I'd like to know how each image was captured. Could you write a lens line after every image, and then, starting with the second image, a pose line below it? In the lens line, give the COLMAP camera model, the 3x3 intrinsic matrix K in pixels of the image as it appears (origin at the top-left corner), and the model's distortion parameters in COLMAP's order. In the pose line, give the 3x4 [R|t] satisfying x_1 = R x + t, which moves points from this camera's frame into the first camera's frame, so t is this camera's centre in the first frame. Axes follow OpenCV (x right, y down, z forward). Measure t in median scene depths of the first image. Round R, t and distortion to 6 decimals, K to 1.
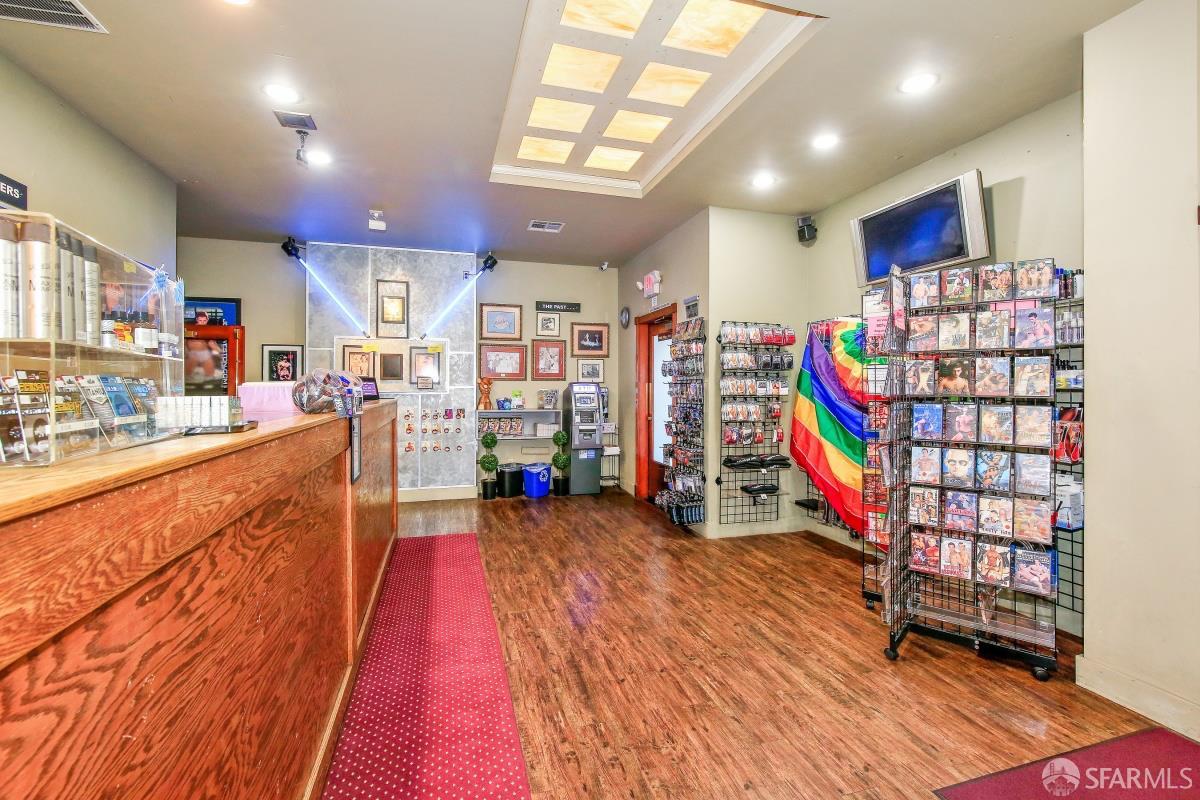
lens RADIAL K [[518.4, 0, 570.2], [0, 518.4, 385.4], [0, 0, 1]] dist [0.001651, -0.001247]
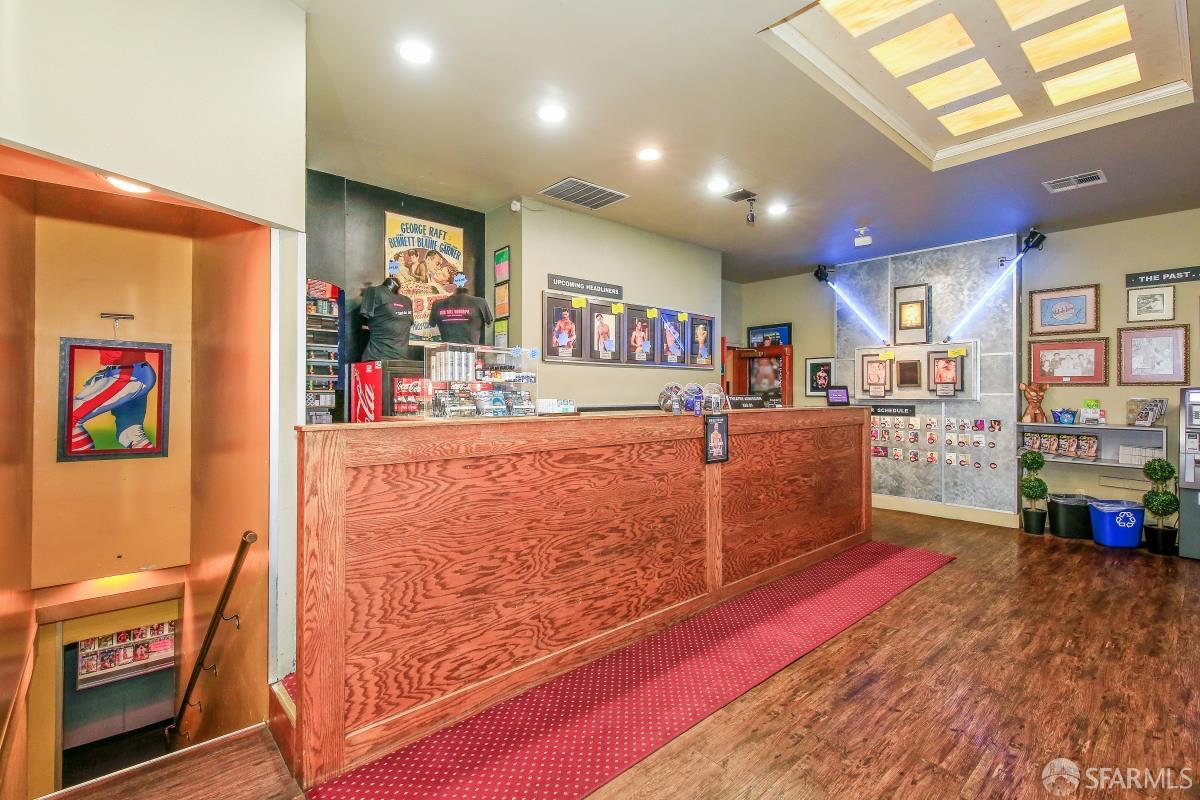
lens RADIAL K [[518.4, 0, 608.8], [0, 518.4, 392.2], [0, 0, 1]] dist [0.001651, -0.001247]
pose [[0.464010, -0.001215, -0.885829, 0.260325], [0.002021, 0.999998, -0.000313, -0.001652], [0.885827, -0.001645, 0.464012, 0.040964]]
